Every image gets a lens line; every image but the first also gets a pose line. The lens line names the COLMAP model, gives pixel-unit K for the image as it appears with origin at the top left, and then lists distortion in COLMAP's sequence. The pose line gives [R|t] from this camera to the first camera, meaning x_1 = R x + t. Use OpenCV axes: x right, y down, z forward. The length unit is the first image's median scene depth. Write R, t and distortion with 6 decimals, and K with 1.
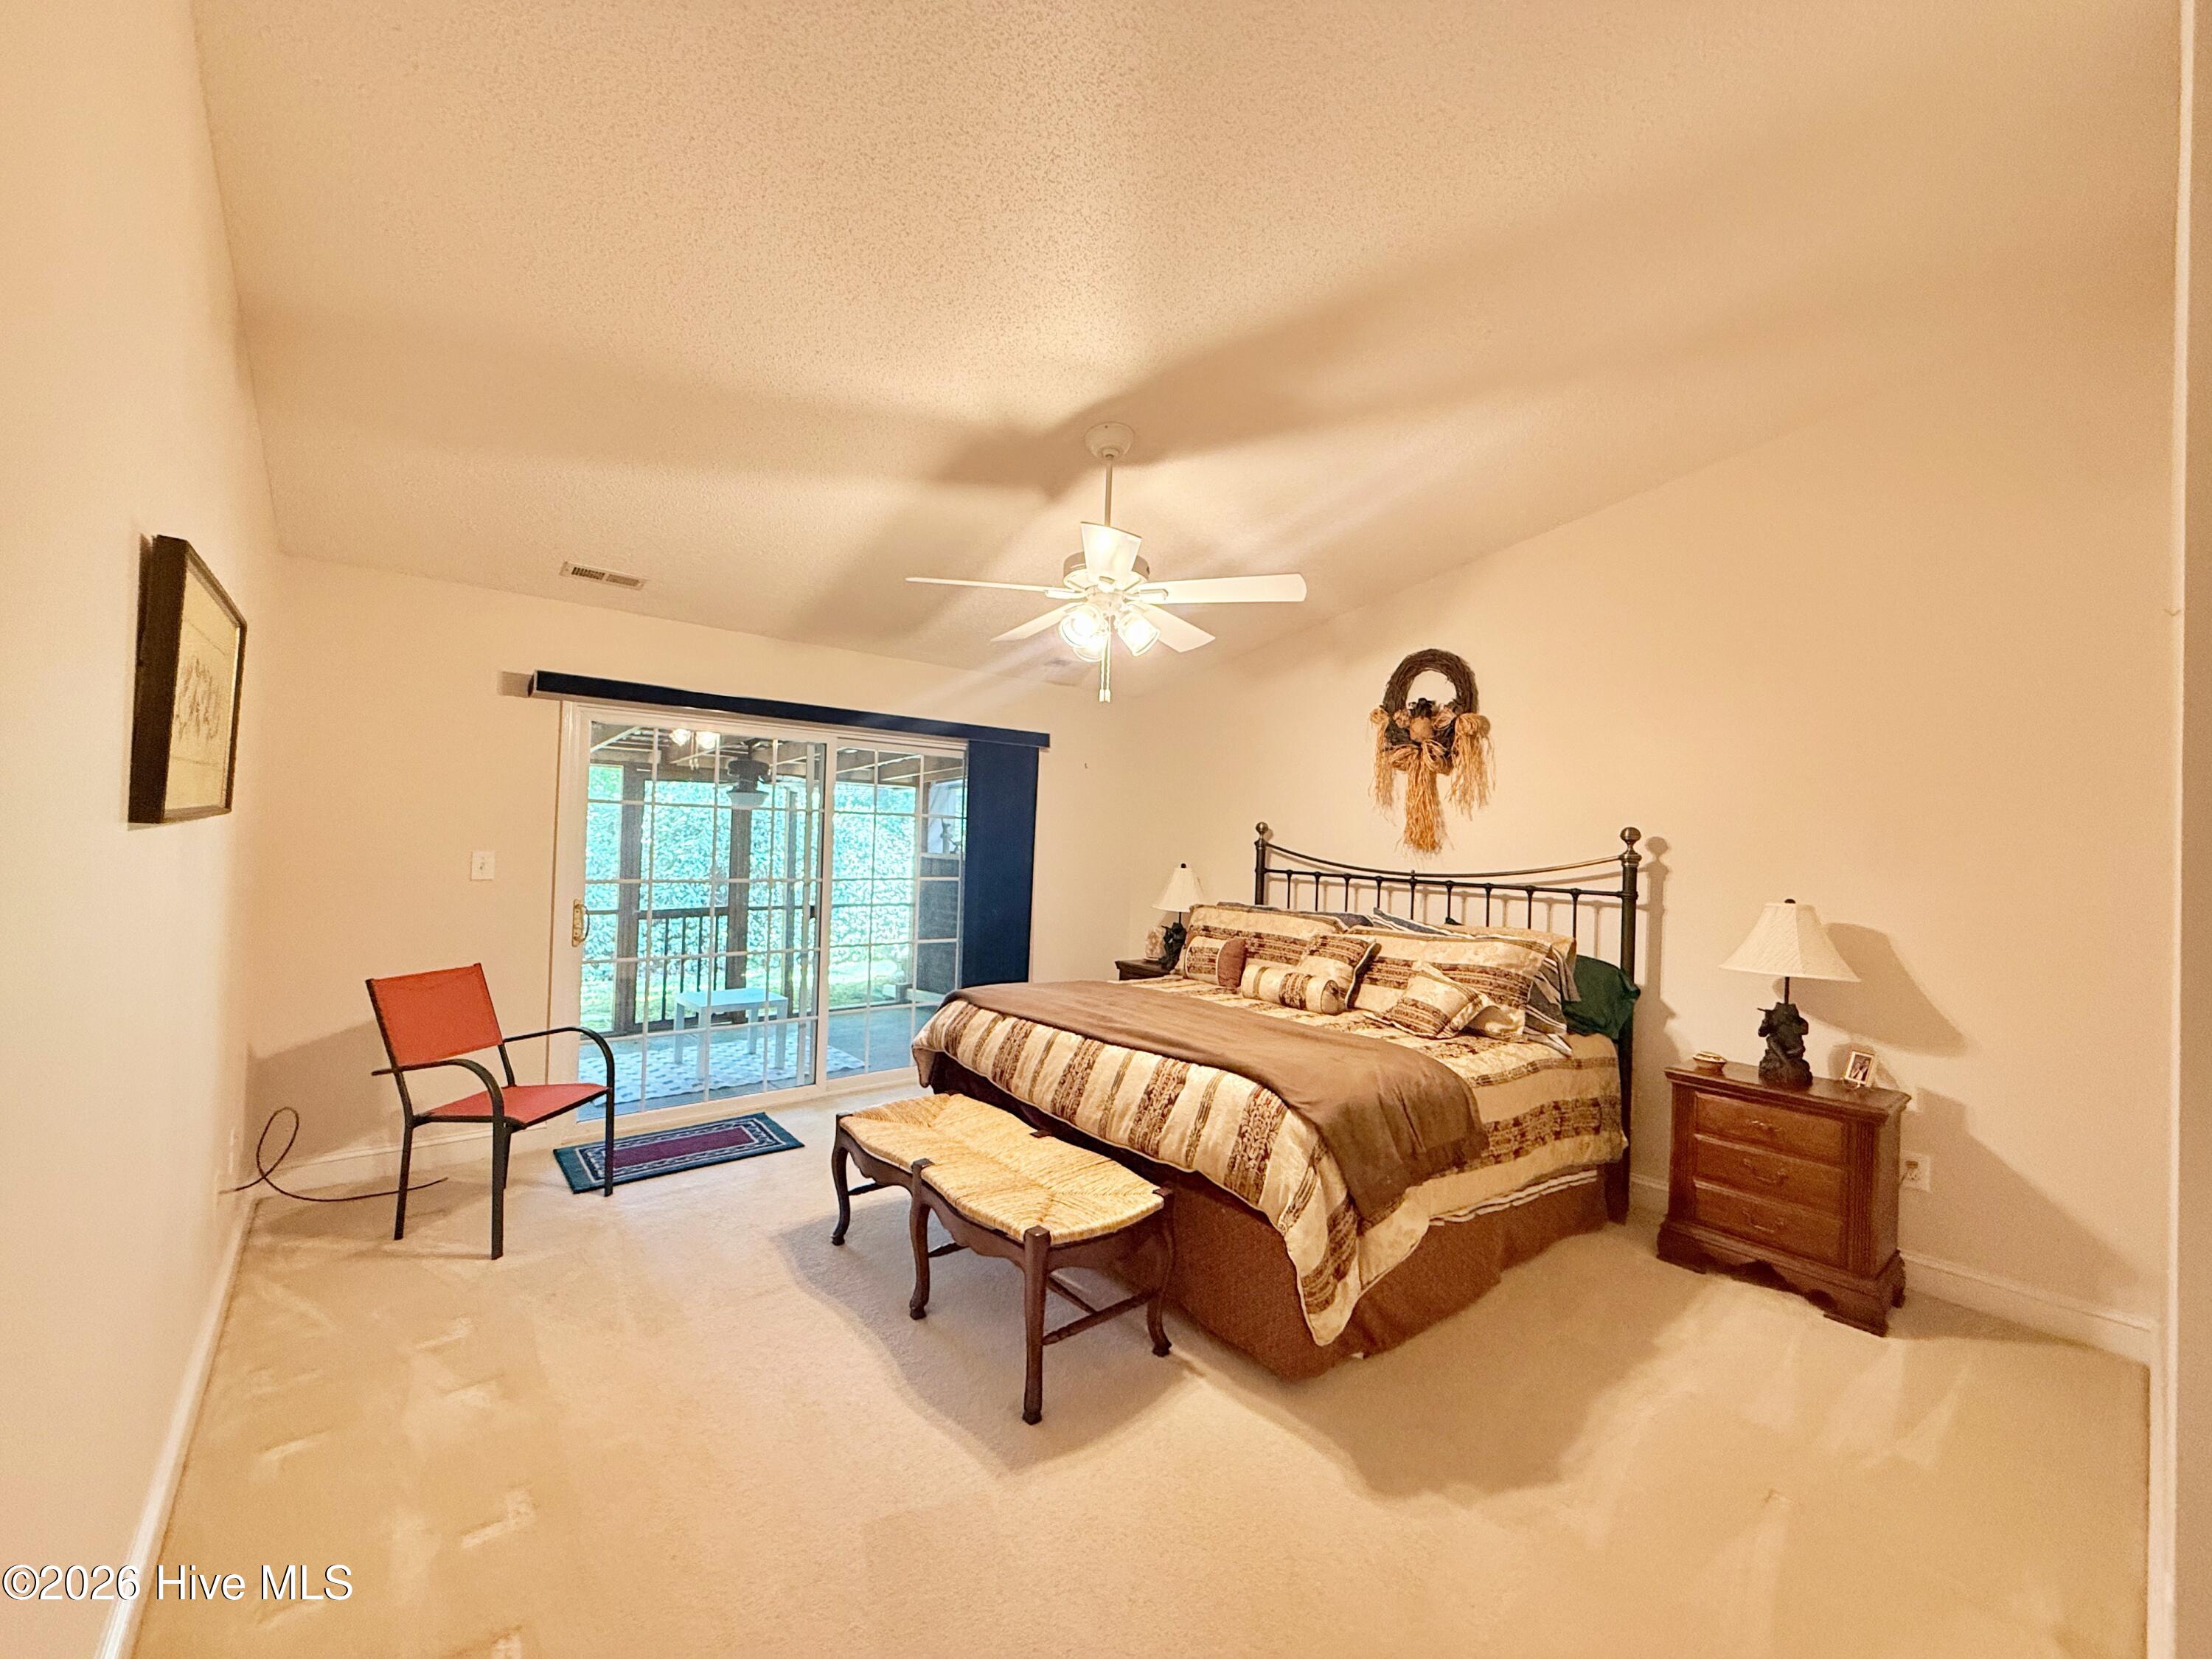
lens RADIAL K [[881.9, 0, 1098.8], [0, 881.9, 827.8], [0, 0, 1]] dist [-0.002988, -0.000250]
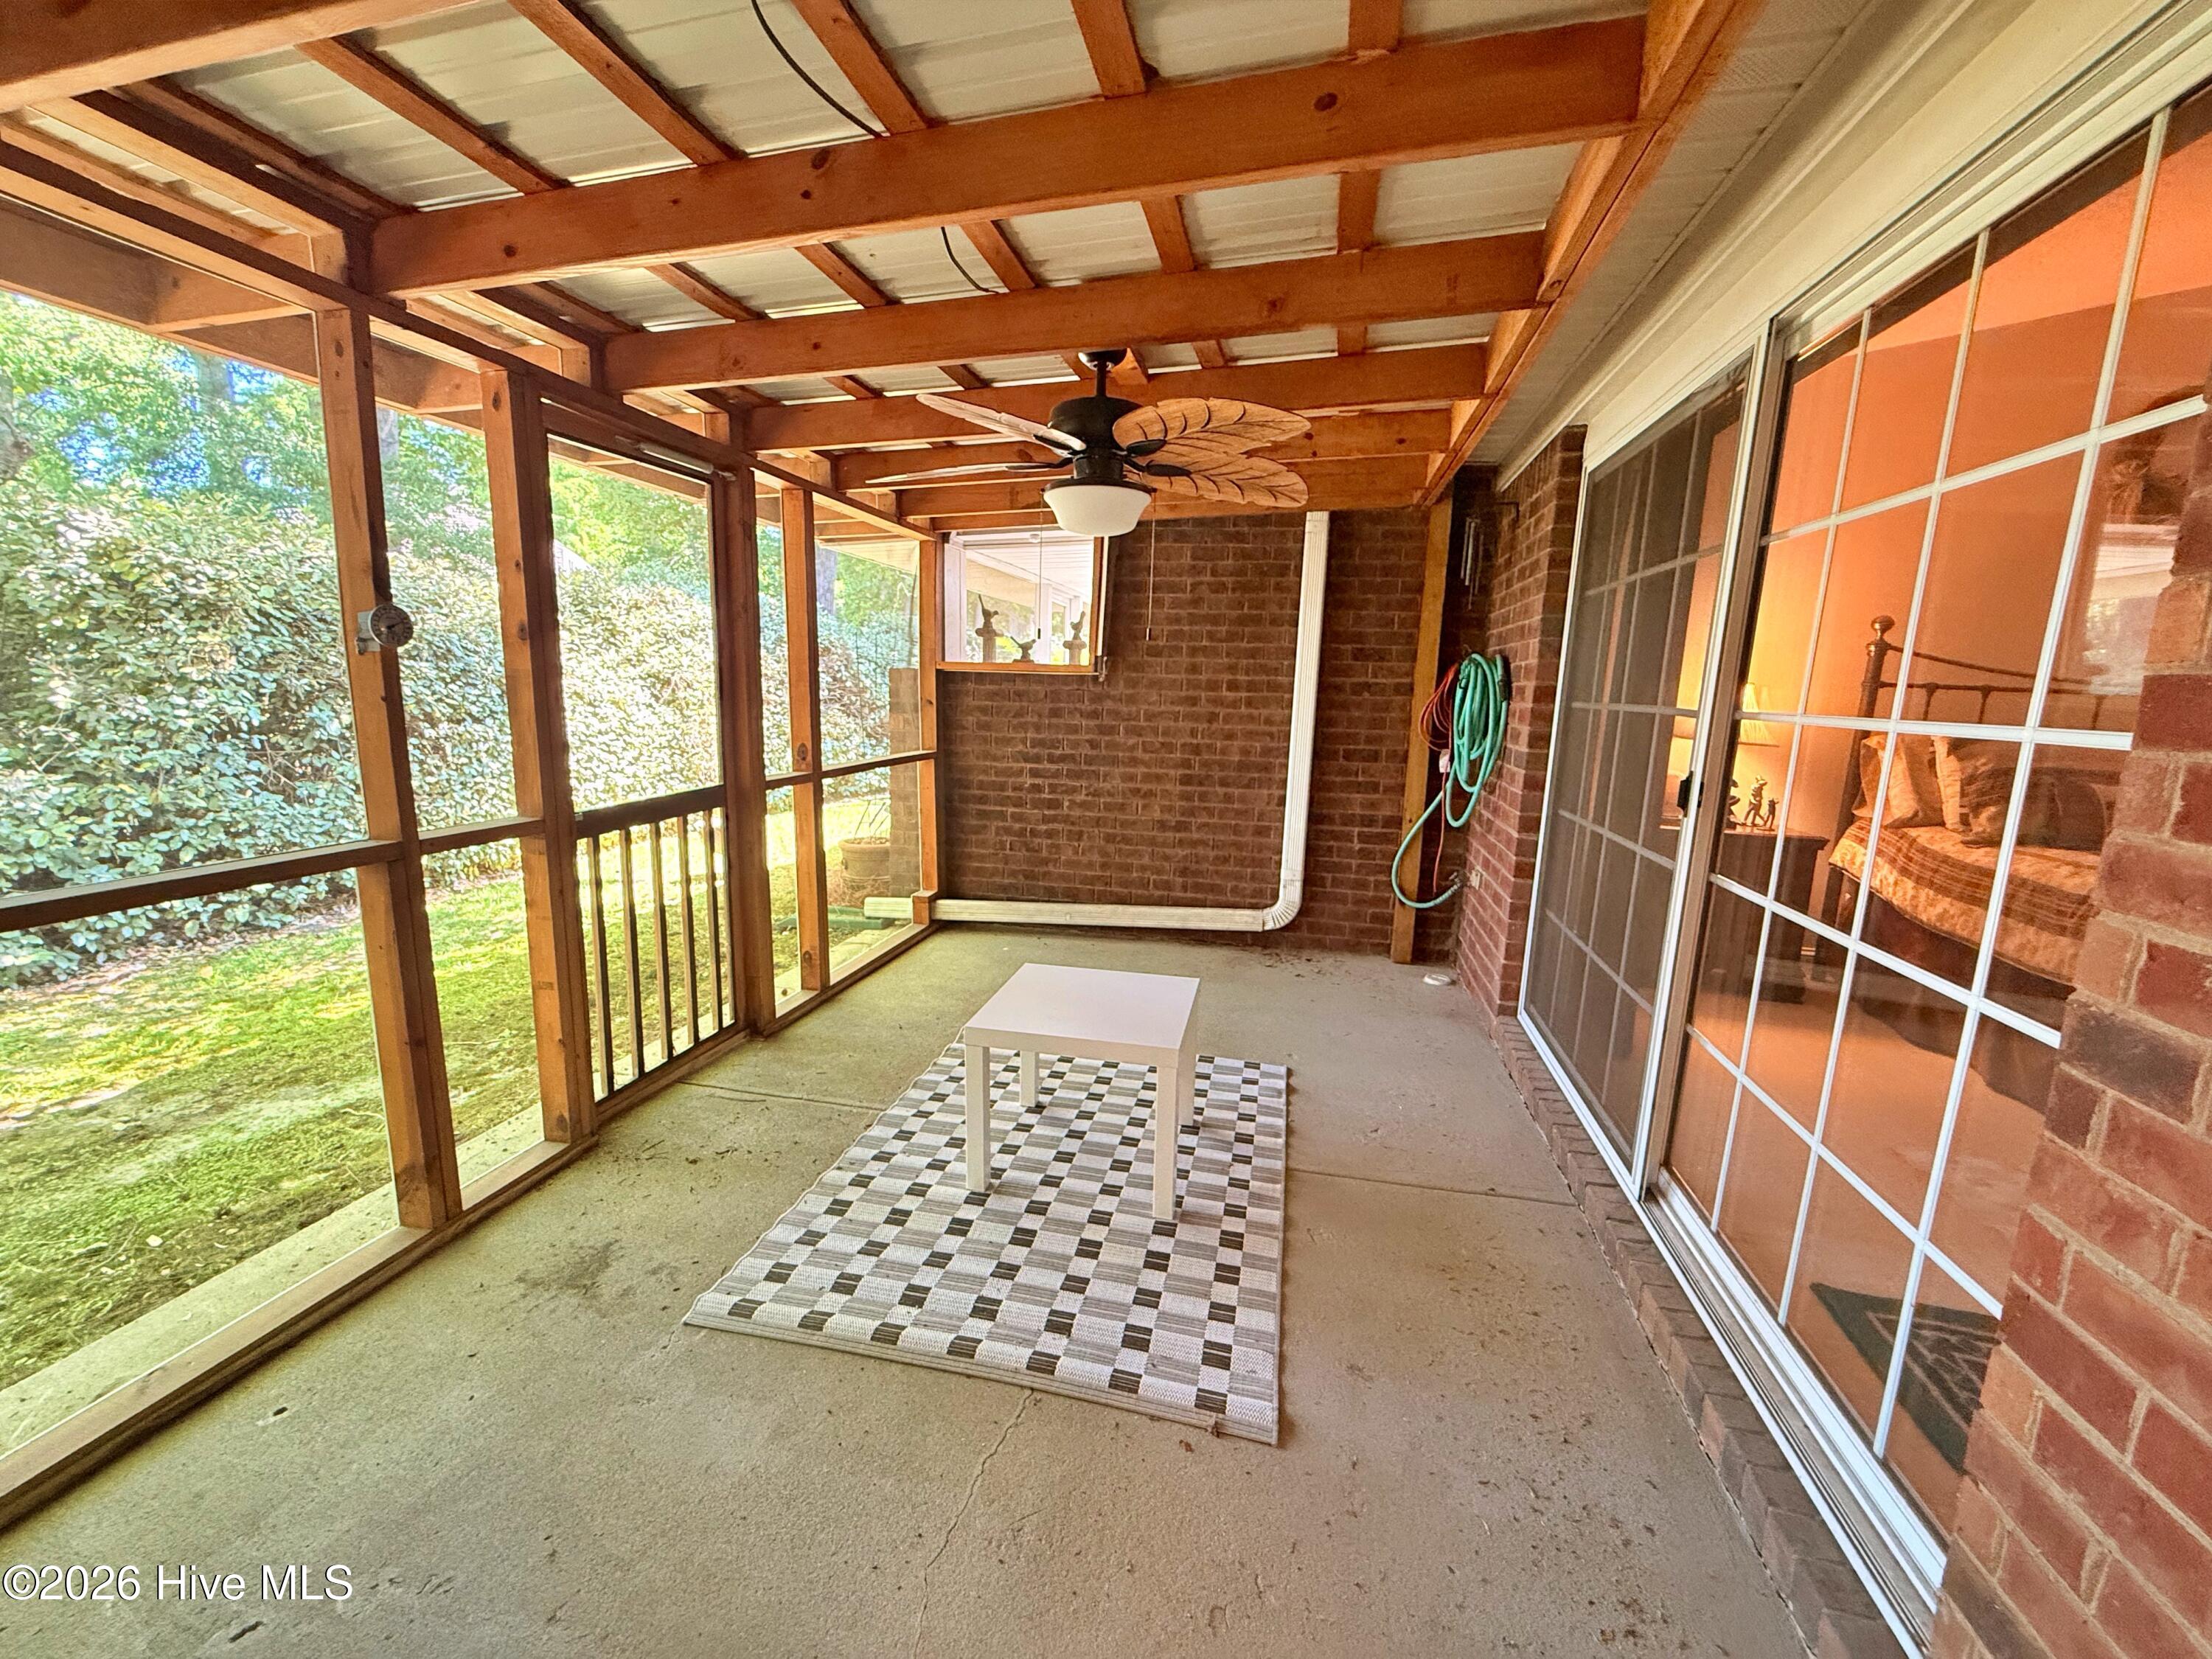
lens RADIAL K [[881.9, 0, 1098.8], [0, 881.9, 827.8], [0, 0, 1]] dist [-0.002988, -0.000250]
pose [[0.796848, -0.100145, 0.595822, -1.187424], [-0.021956, 0.980716, 0.194202, 0.059916], [-0.603781, -0.167831, 0.779283, 1.305584]]
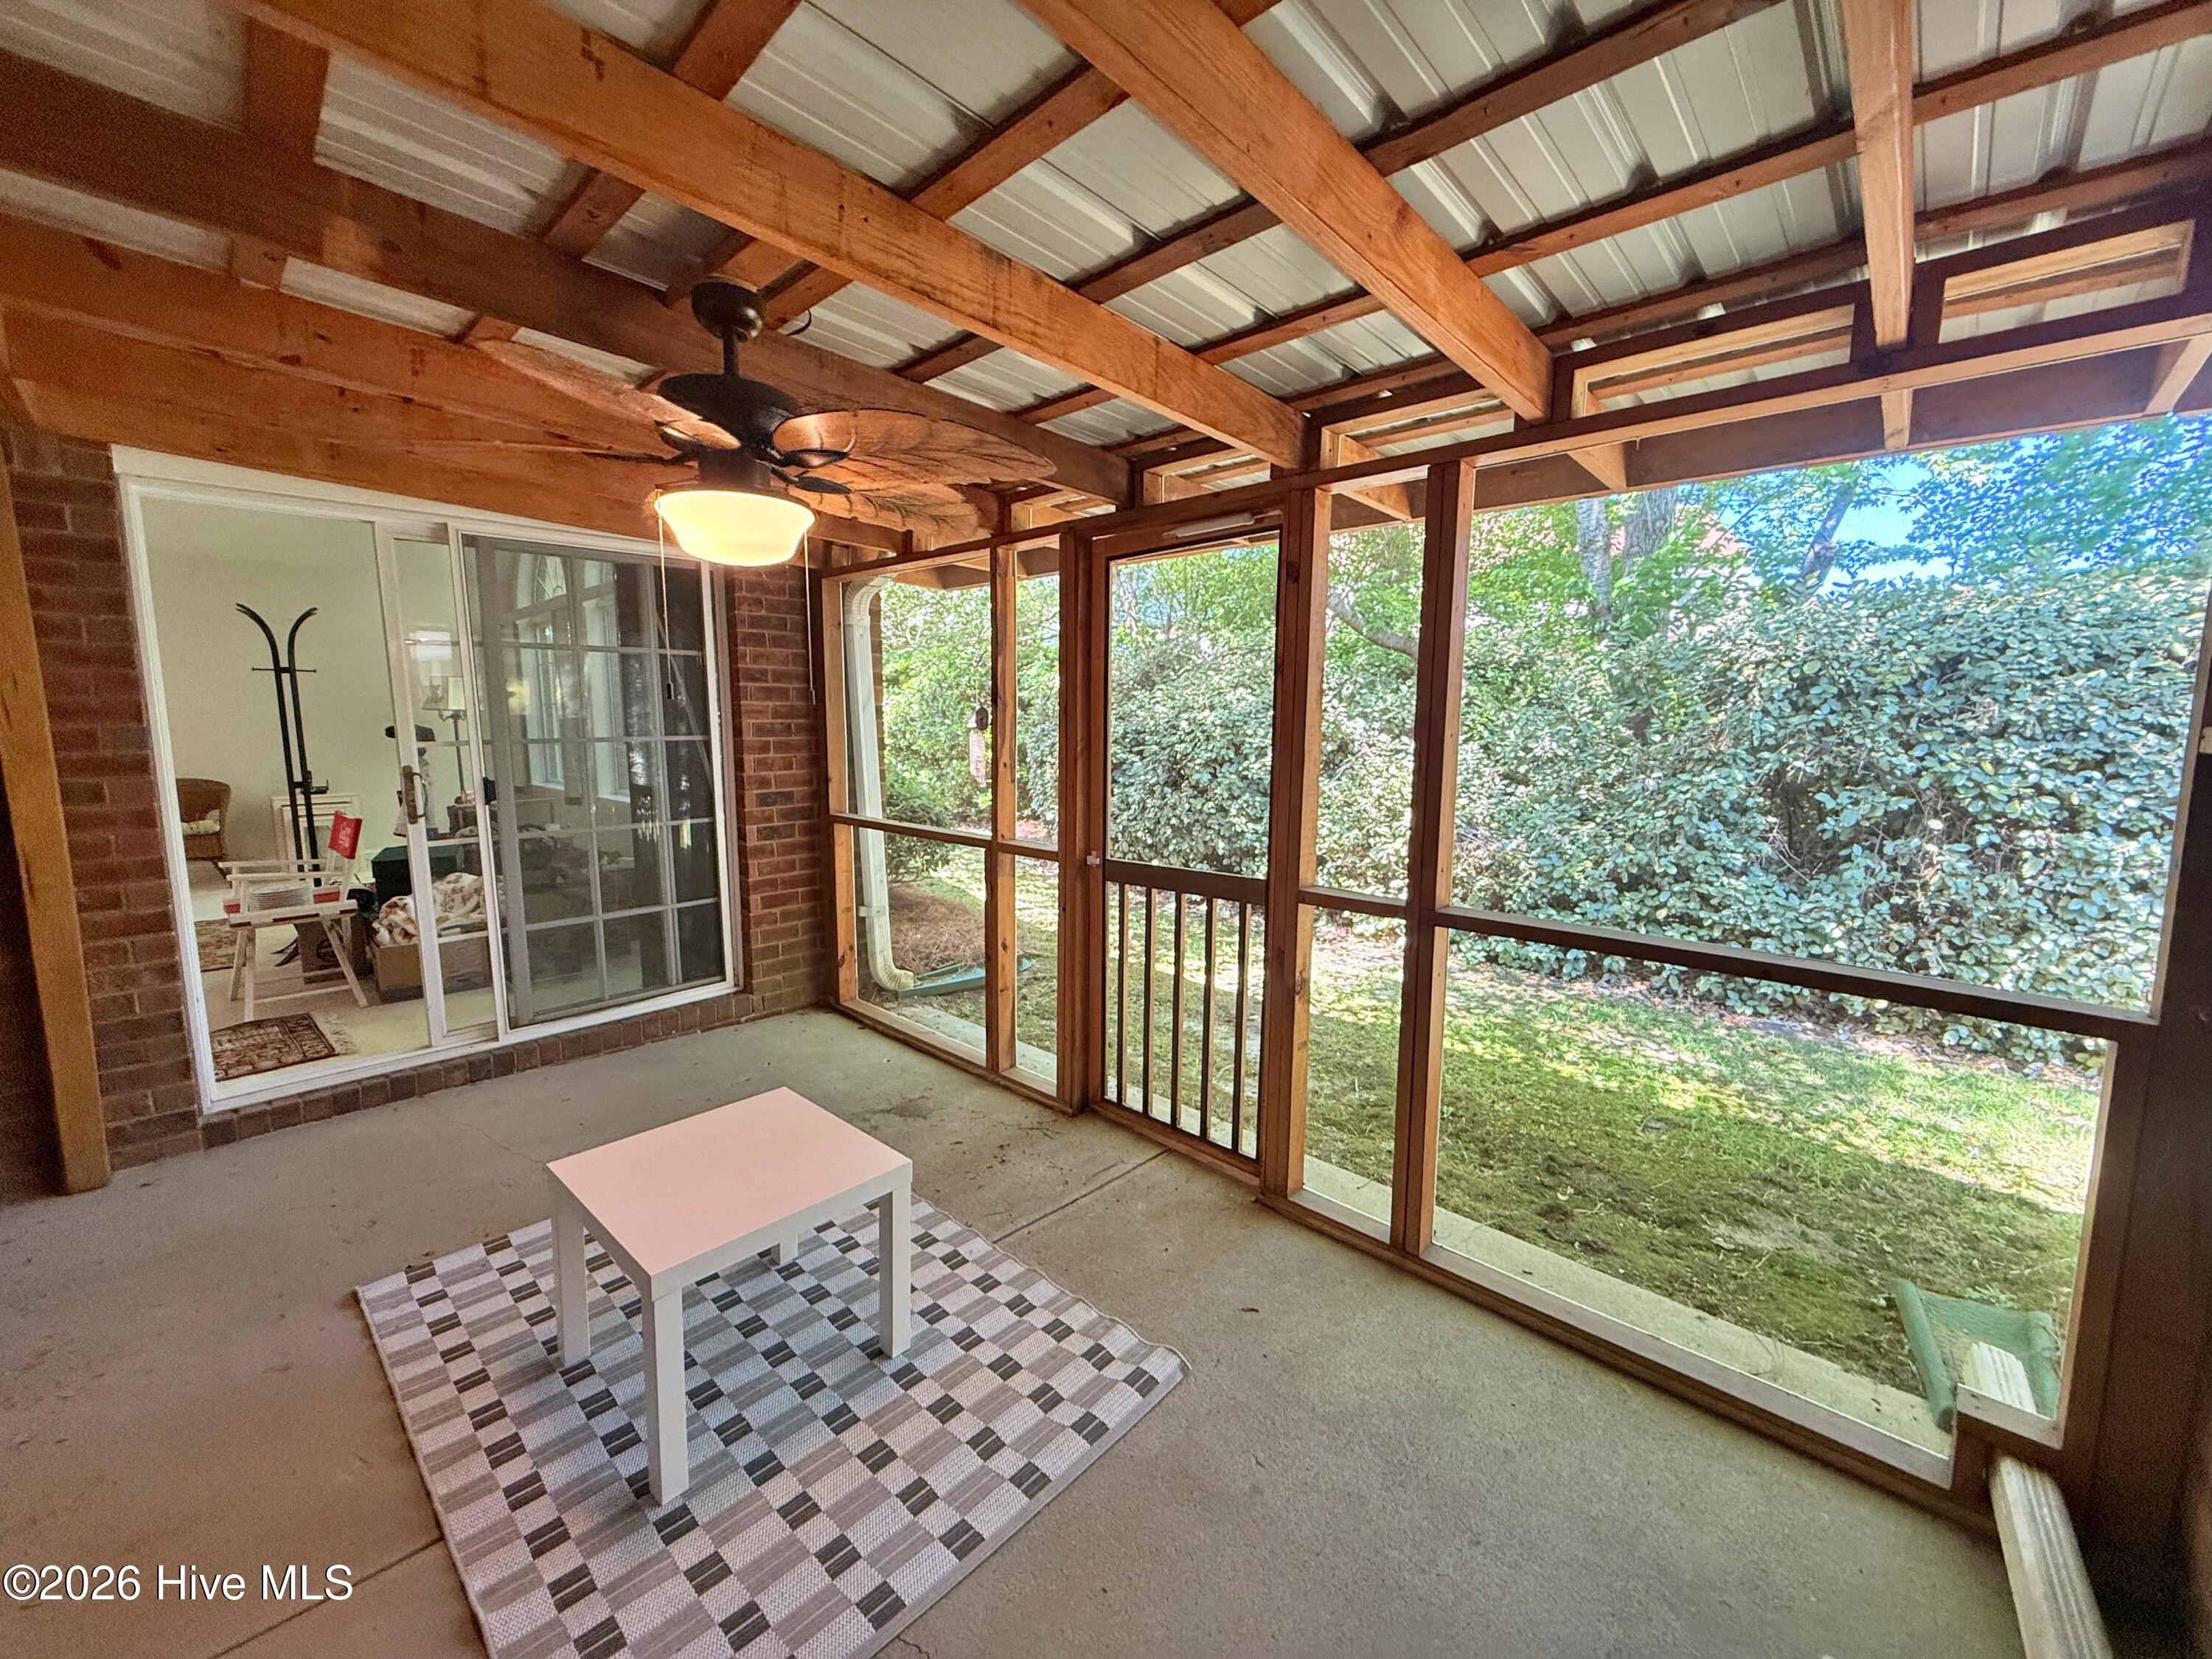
lens RADIAL K [[881.9, 0, 1098.8], [0, 881.9, 827.8], [0, 0, 1]] dist [-0.002988, -0.000250]
pose [[0.123036, 0.101121, -0.987237, -0.213083], [0.017416, 0.994422, 0.104027, 0.073549], [0.992249, -0.029993, 0.120589, 2.020191]]
